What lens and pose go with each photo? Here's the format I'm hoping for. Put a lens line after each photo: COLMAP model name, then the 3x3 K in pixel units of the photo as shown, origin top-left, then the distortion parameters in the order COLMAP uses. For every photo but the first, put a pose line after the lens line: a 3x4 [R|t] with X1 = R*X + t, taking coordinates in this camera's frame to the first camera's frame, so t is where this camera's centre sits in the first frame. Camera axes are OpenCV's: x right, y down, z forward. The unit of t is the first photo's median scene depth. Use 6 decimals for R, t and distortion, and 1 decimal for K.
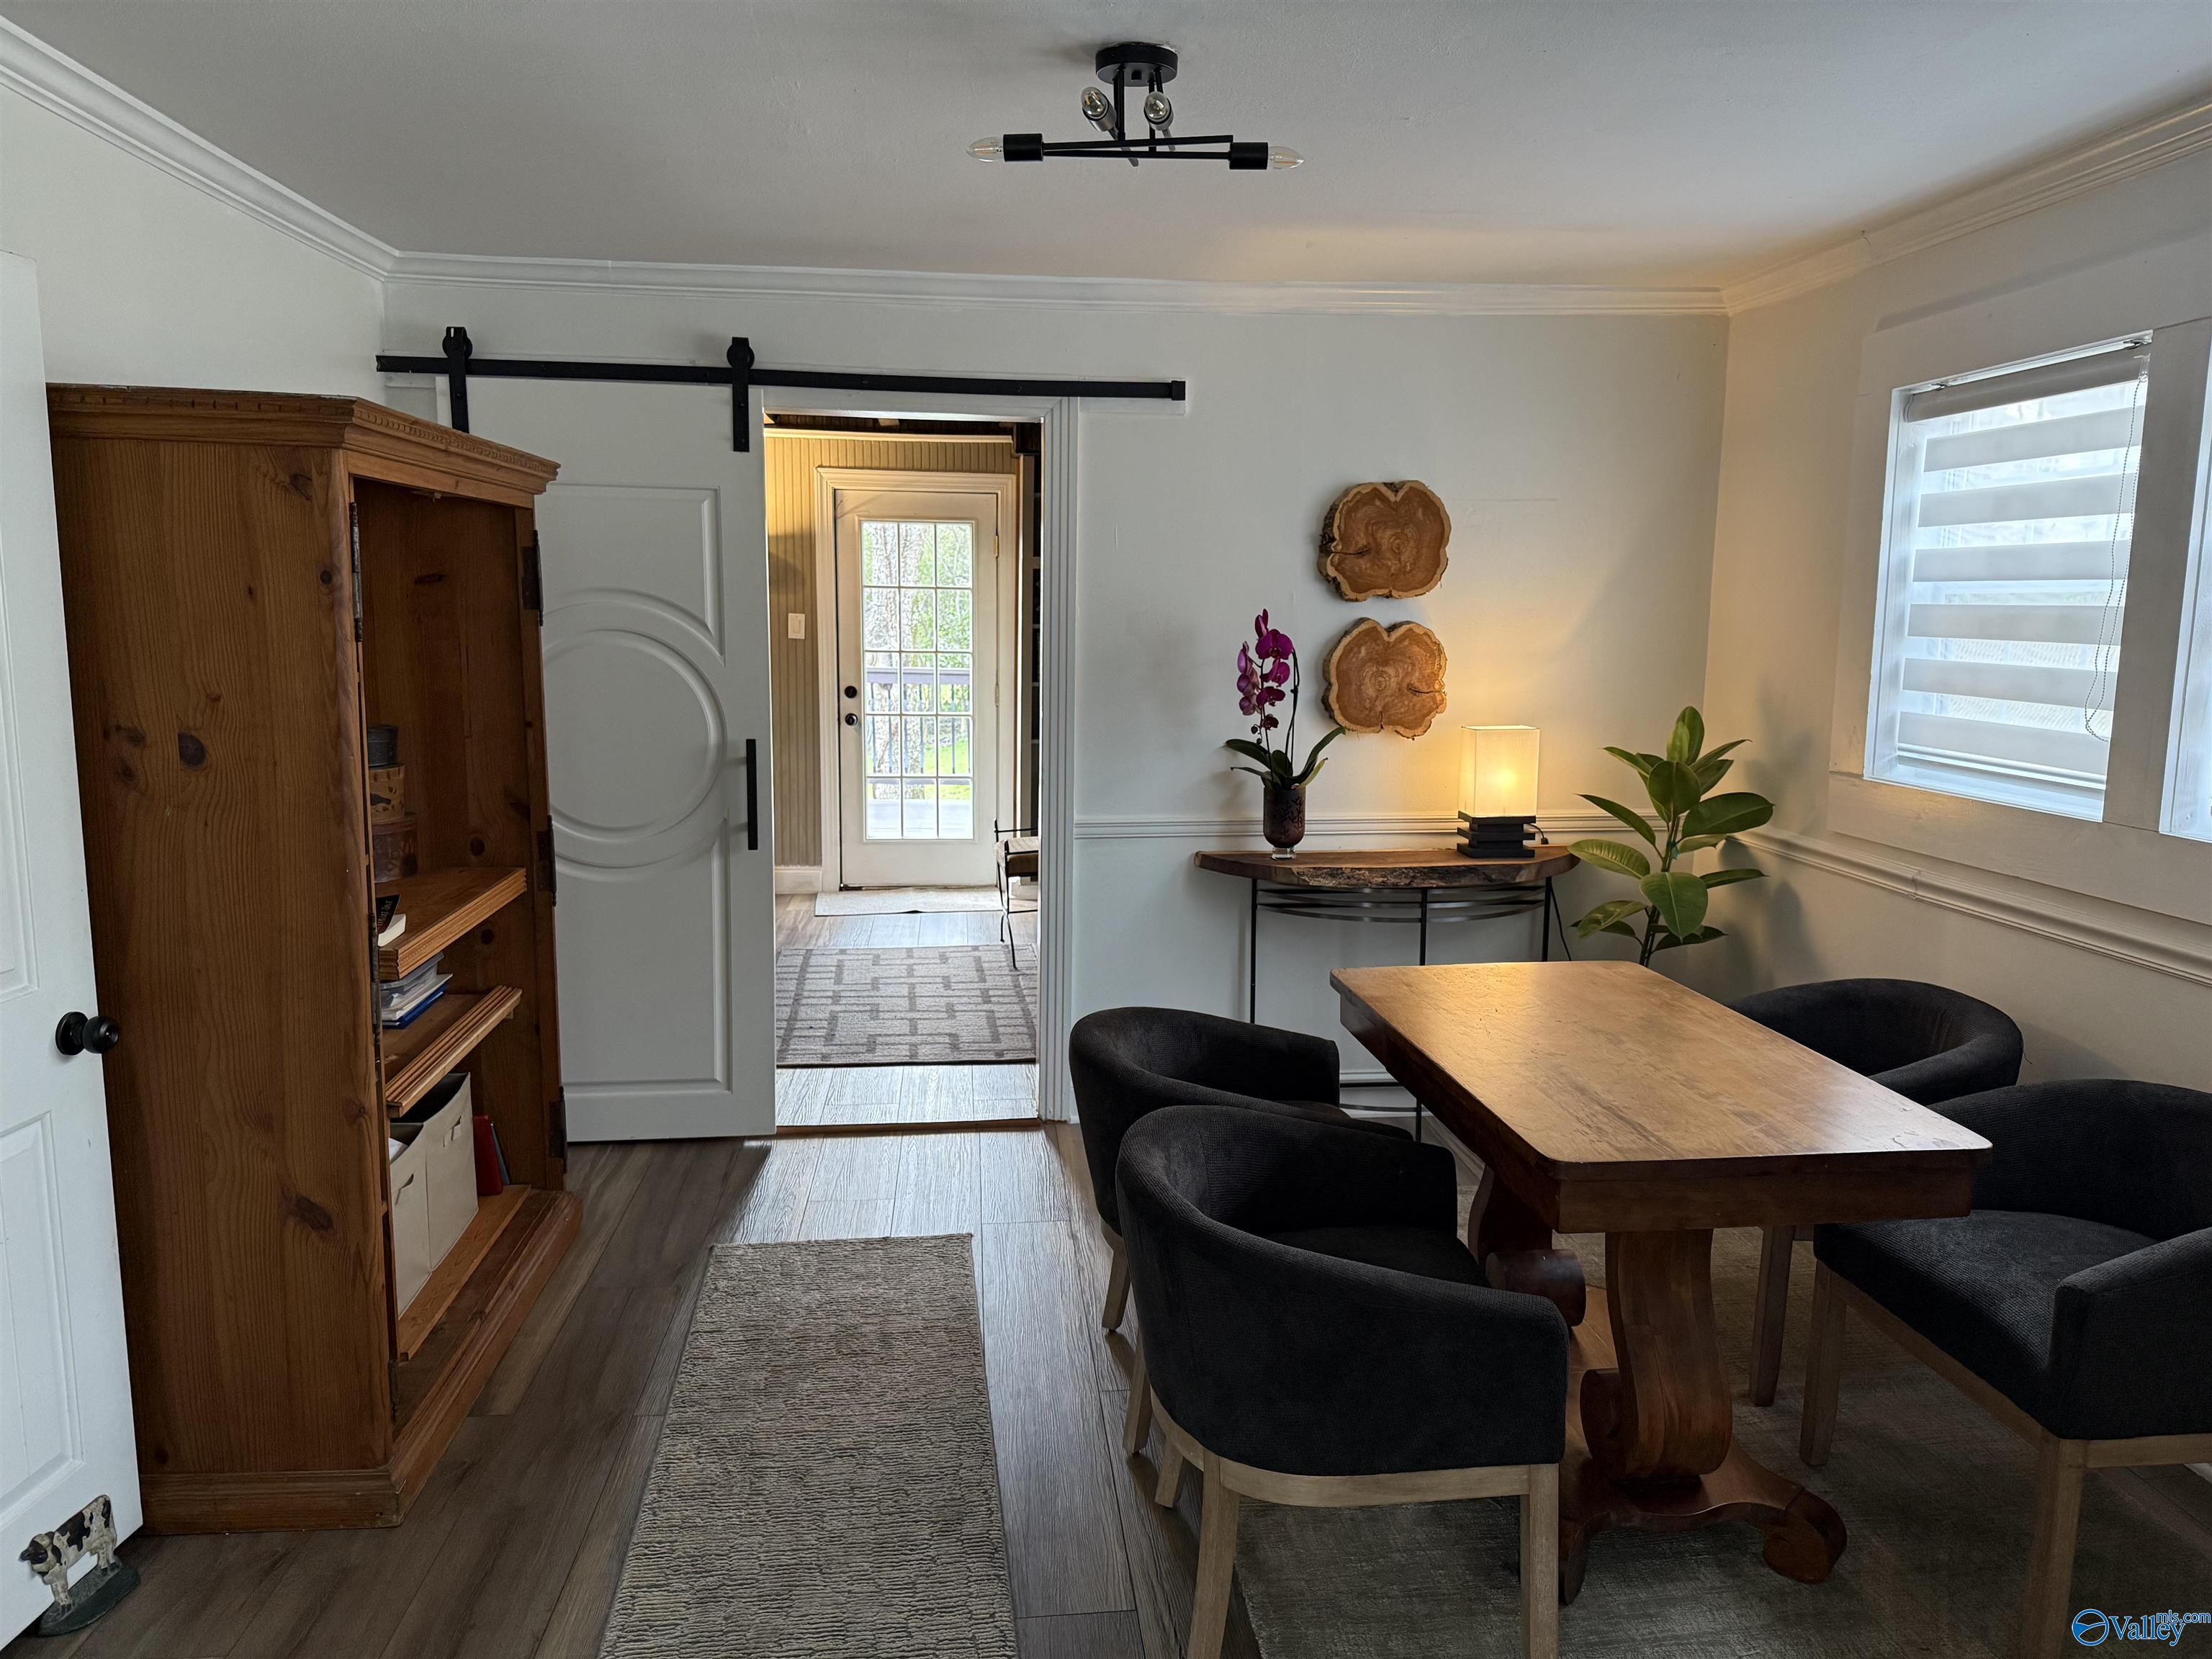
lens RADIAL K [[1534.2, 0, 1106.0], [0, 1534.2, 829.5], [0, 0, 1]] dist [0.081507, -0.100495]
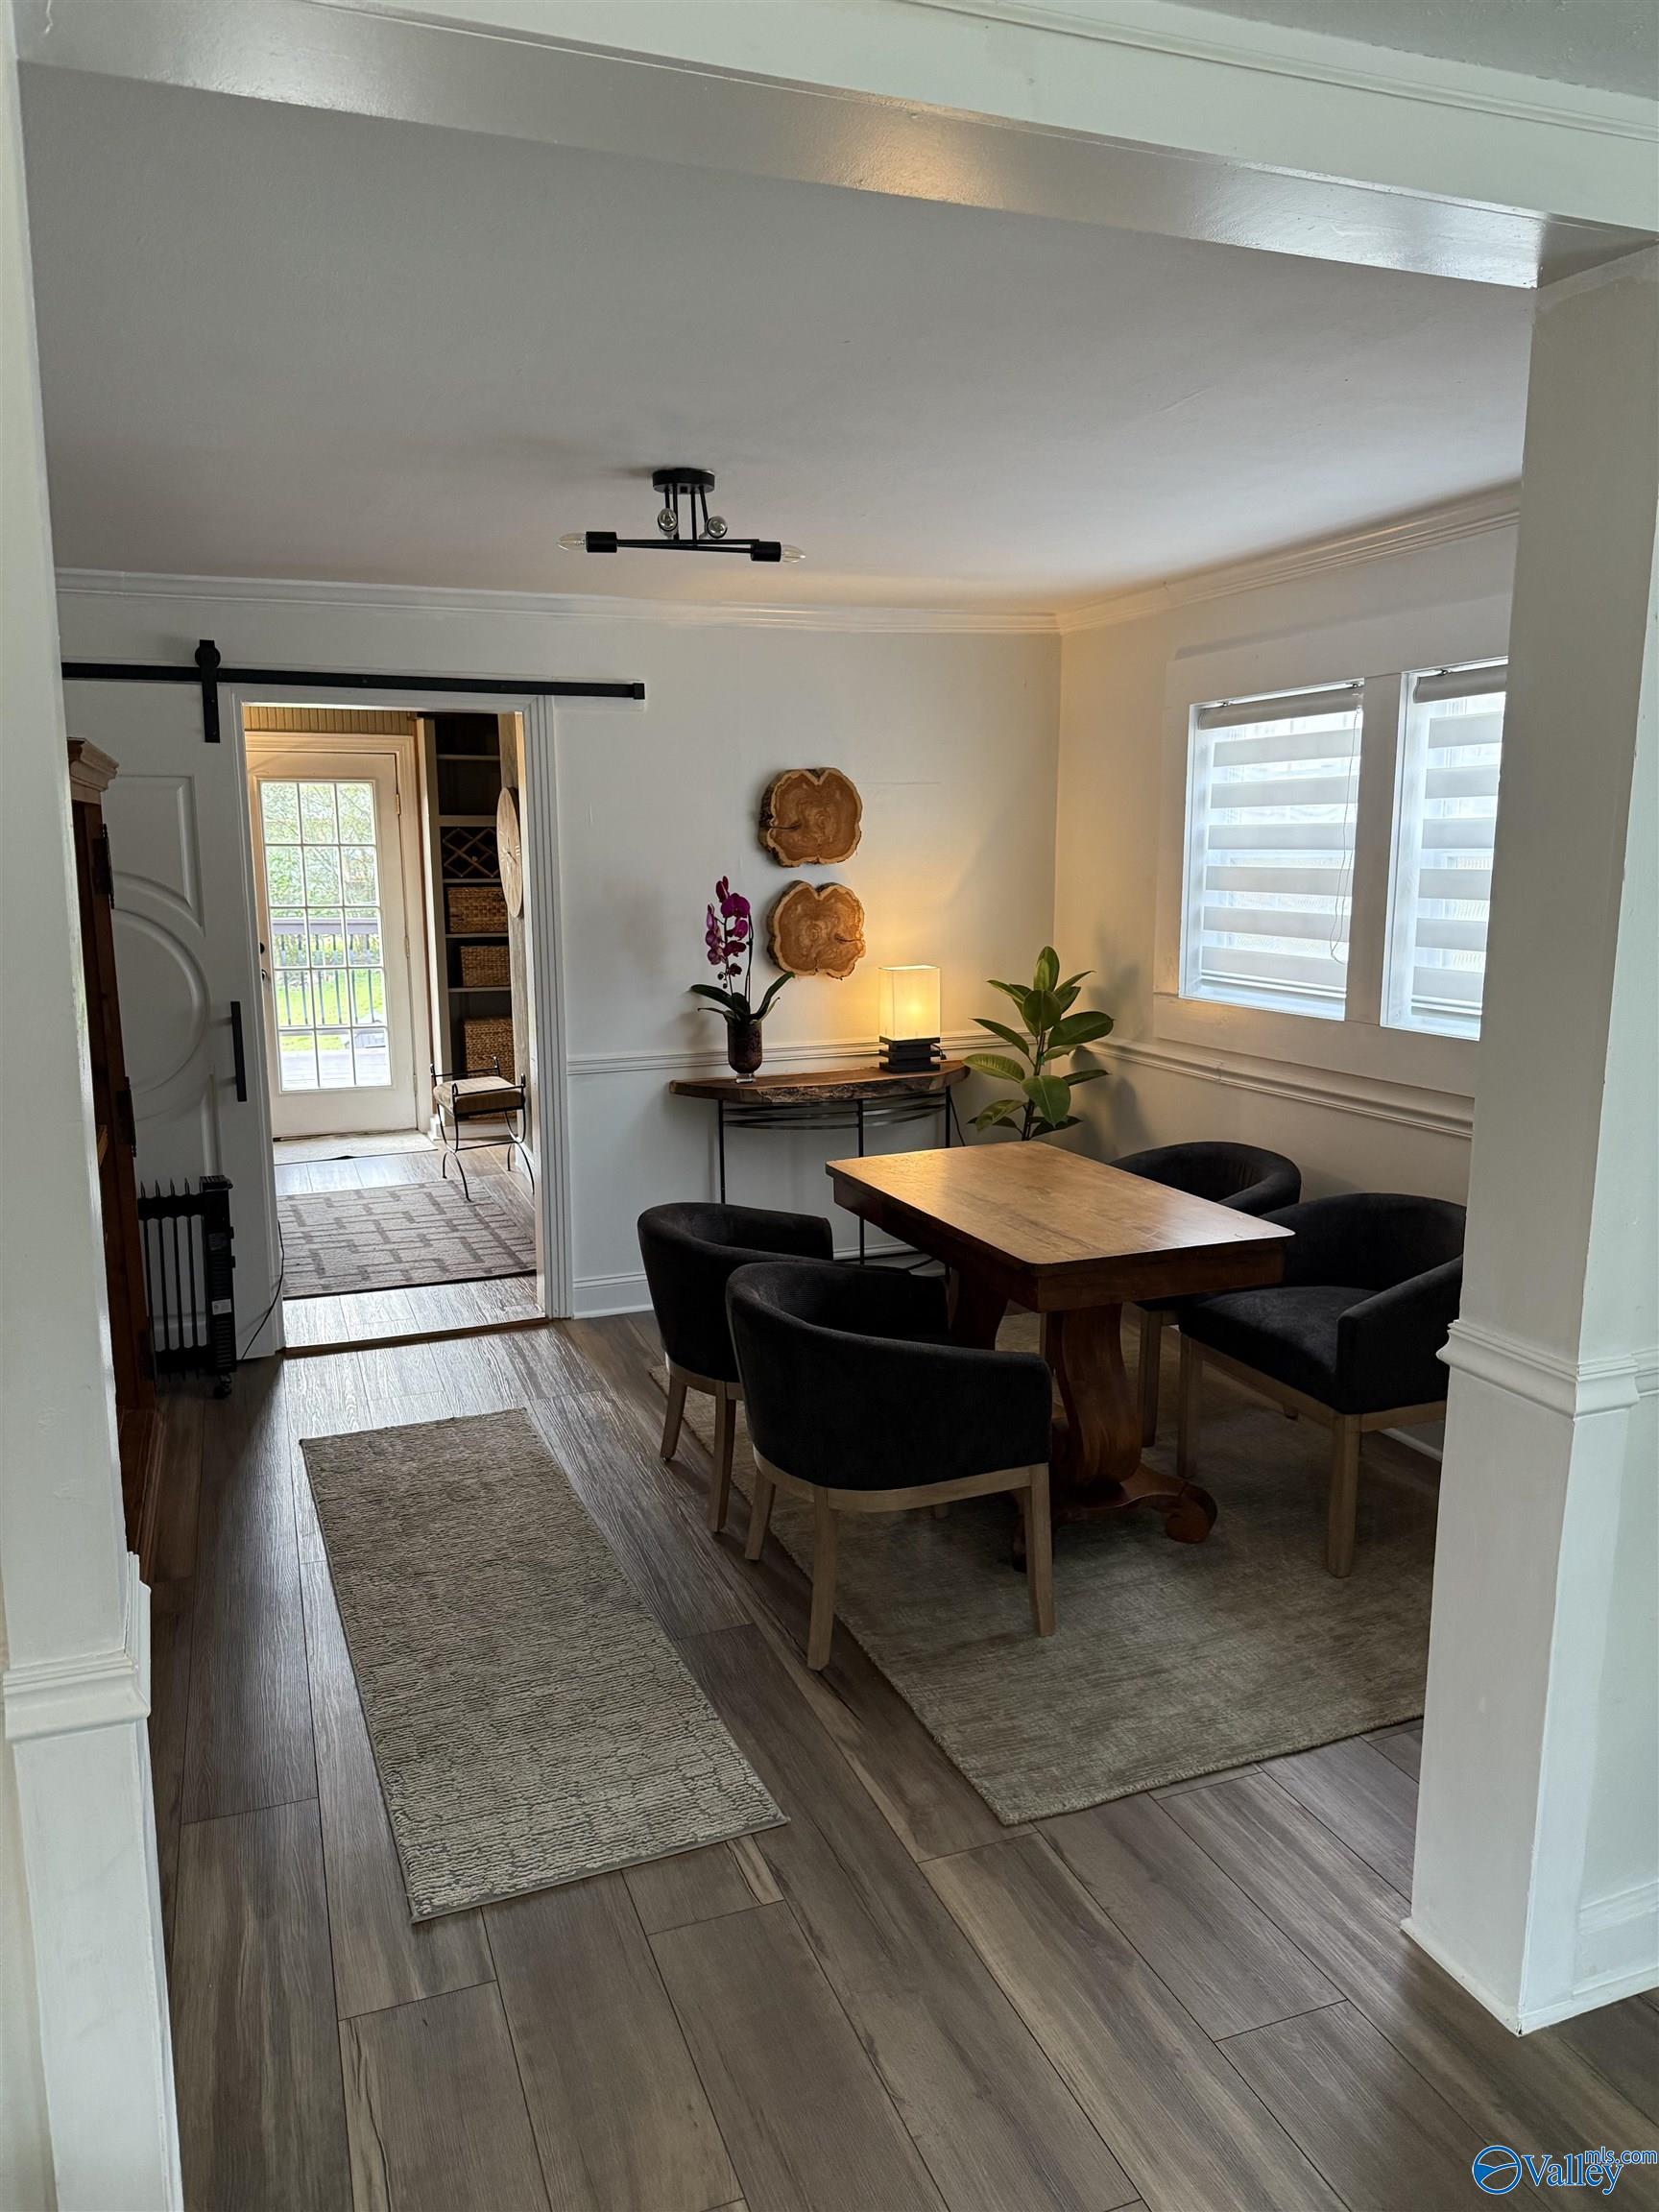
lens RADIAL K [[1552.3, 0, 805.7], [0, 1552.3, 1105.5], [0, 0, 1]] dist [0.157607, -0.307677]
pose [[0.966626, -0.057956, 0.249552, -0.149145], [0.052068, 0.998189, 0.030134, 0.002987], [-0.250846, -0.016135, 0.967893, -0.202830]]
